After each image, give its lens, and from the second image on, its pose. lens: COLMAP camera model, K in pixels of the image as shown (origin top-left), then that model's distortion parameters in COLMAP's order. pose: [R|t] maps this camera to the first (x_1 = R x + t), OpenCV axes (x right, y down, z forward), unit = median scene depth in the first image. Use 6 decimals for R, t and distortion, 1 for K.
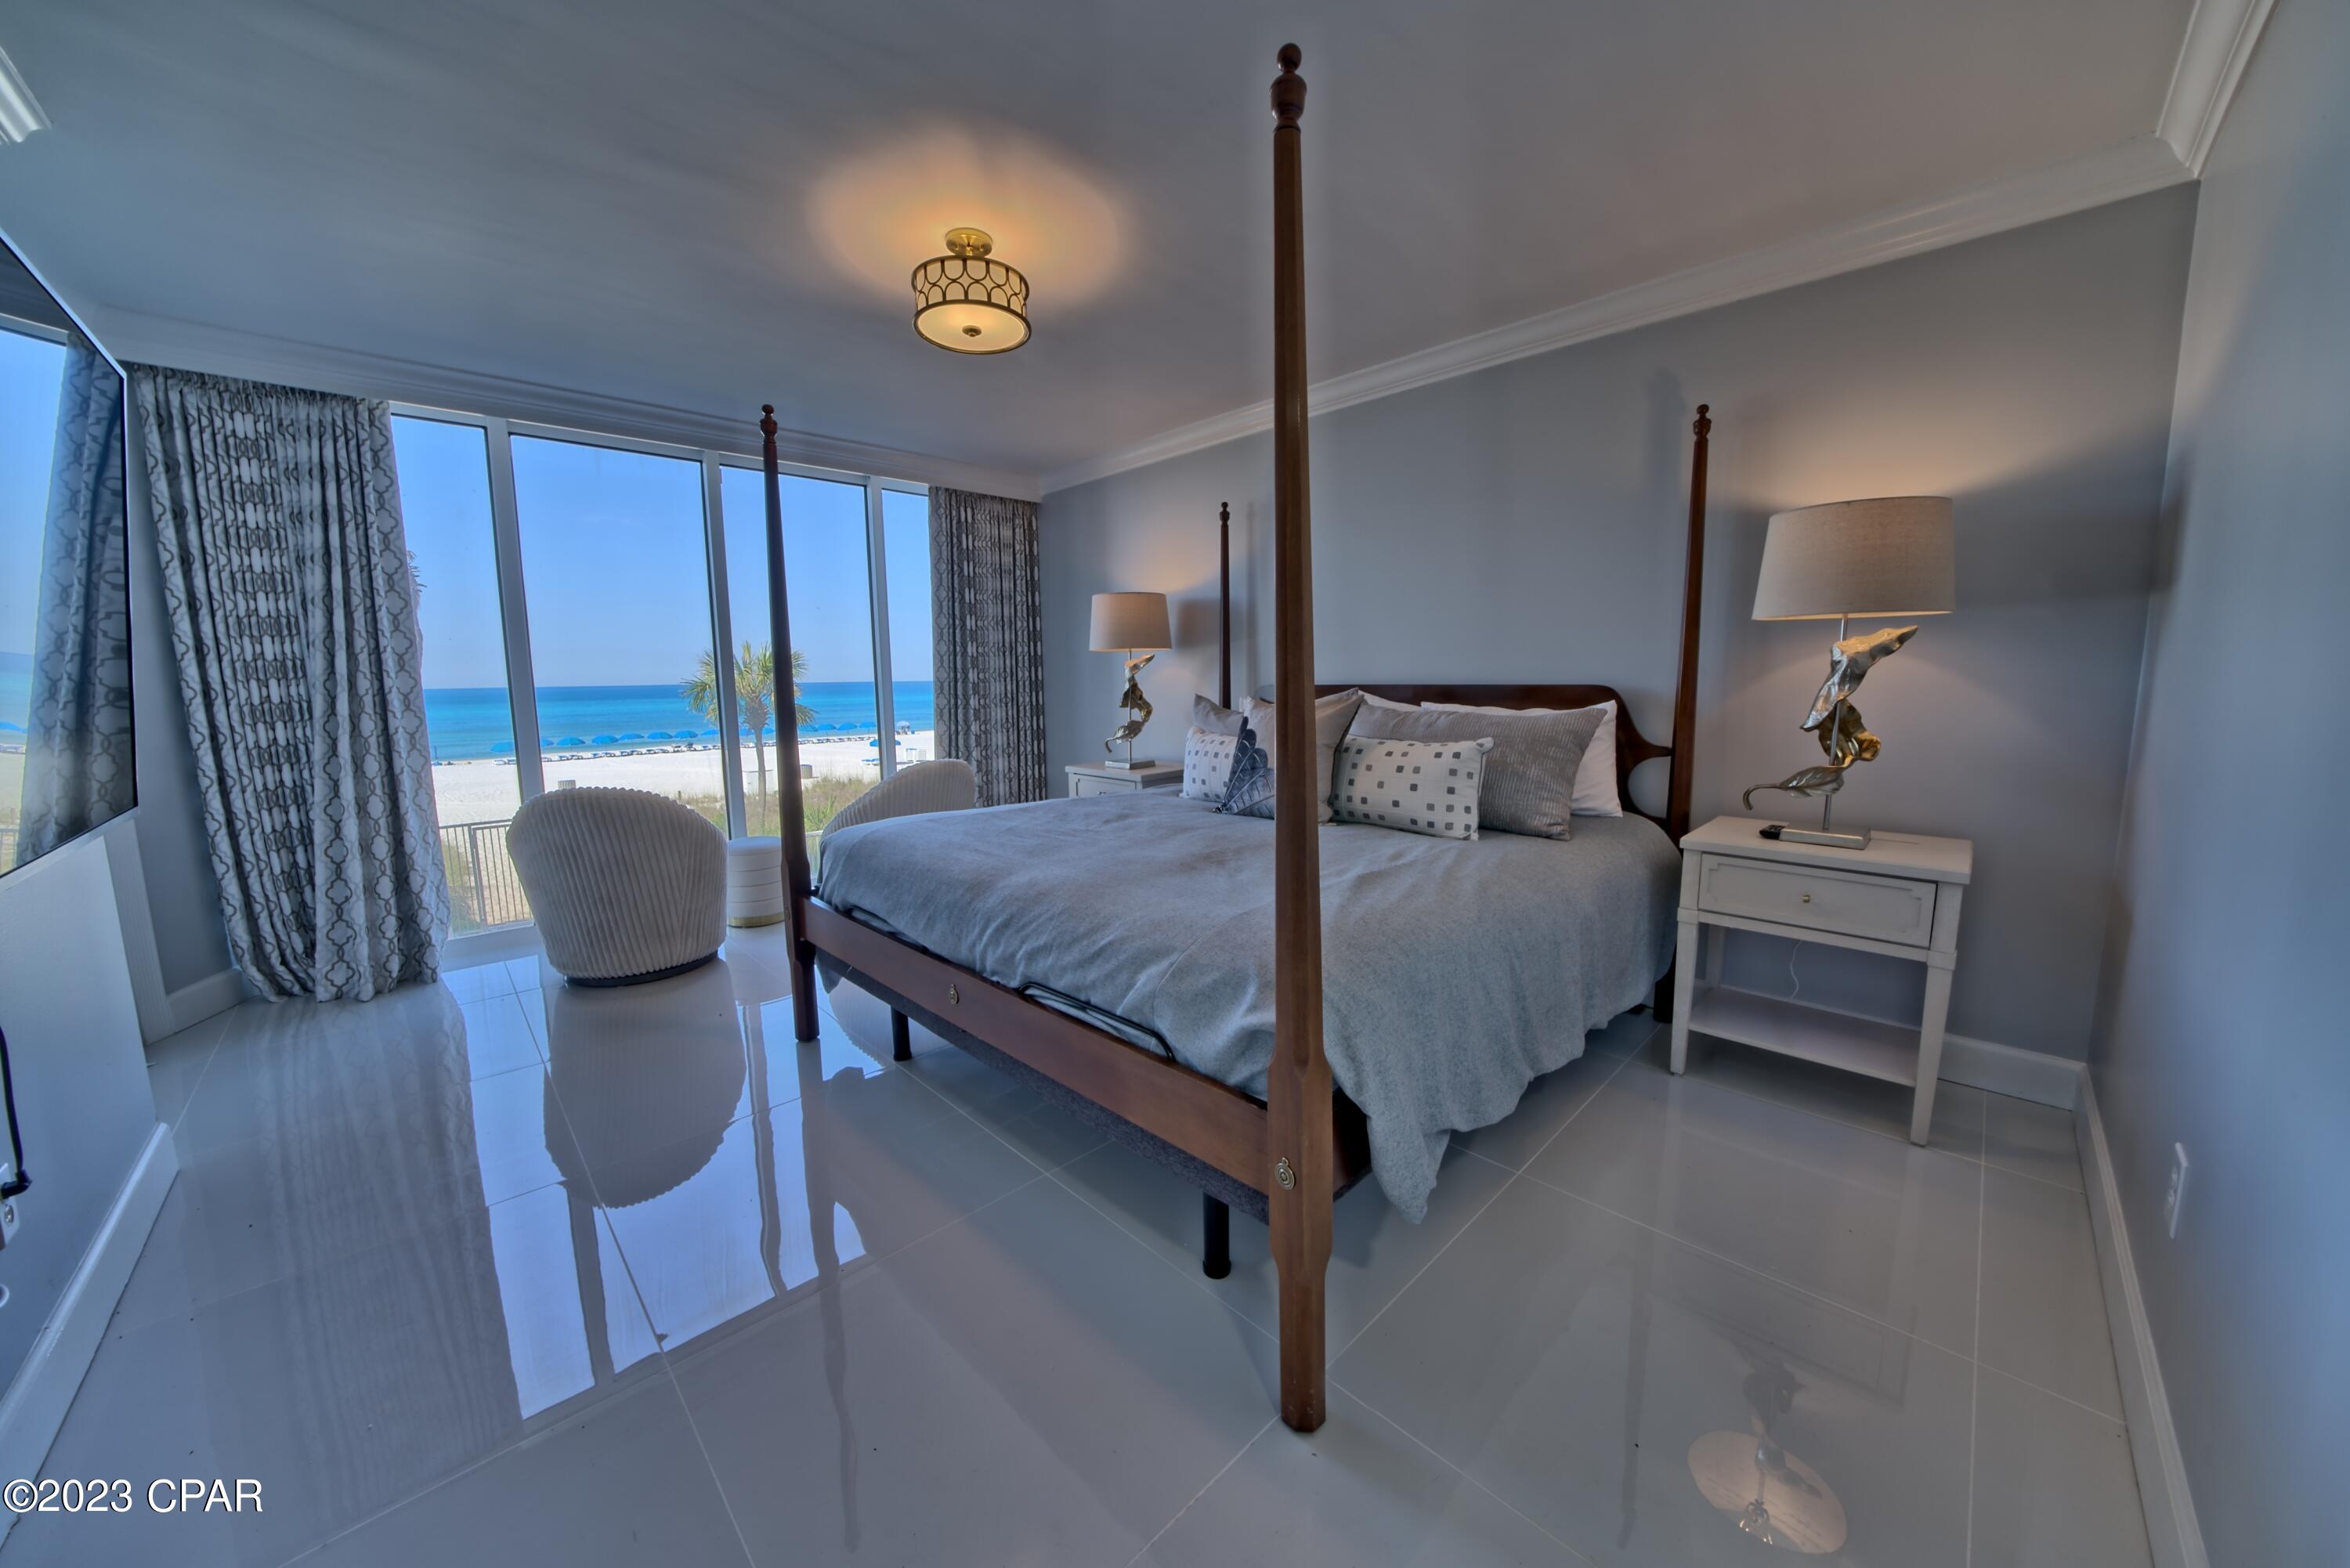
lens RADIAL K [[812.0, 0, 1186.6], [0, 812.0, 782.9], [0, 0, 1]] dist [-0.023122, 0.000943]
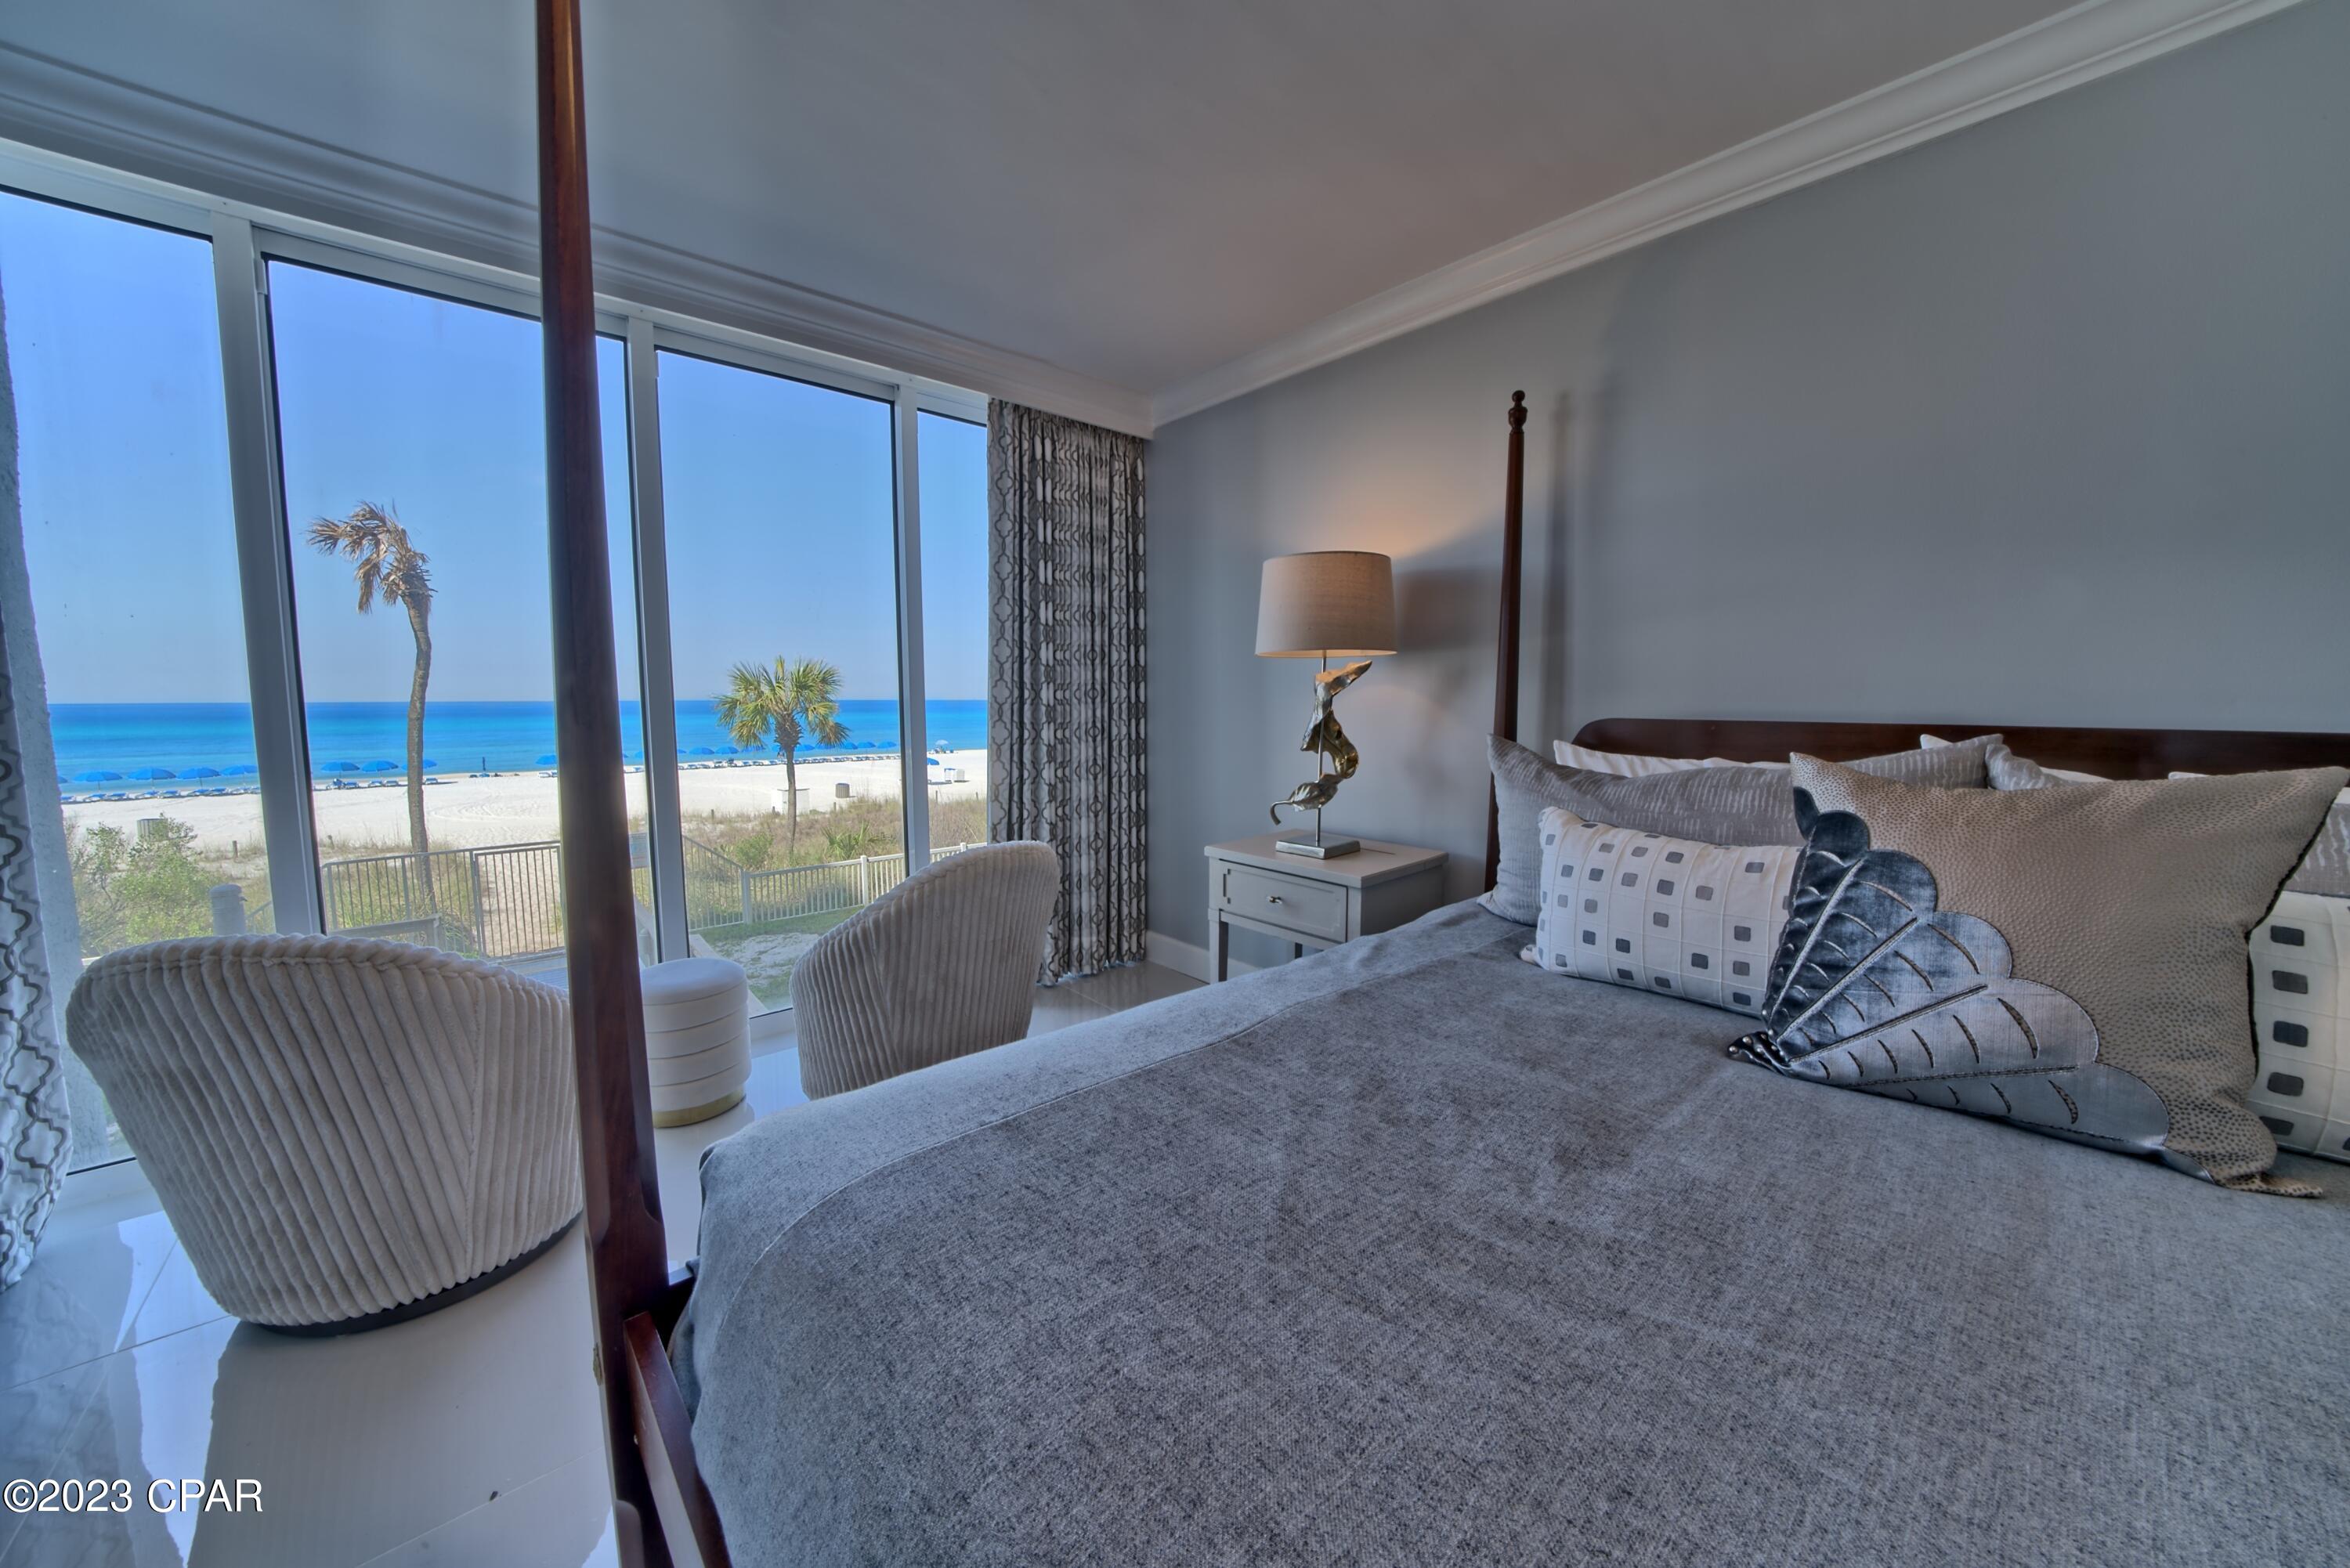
lens RADIAL K [[812.0, 0, 1184.8], [0, 812.0, 789.9], [0, 0, 1]] dist [-0.023122, 0.000943]
pose [[0.998879, 0.018196, -0.043699, -0.123163], [-0.019011, 0.999652, -0.018315, -0.045383], [0.043351, 0.019125, 0.998877, 0.352356]]
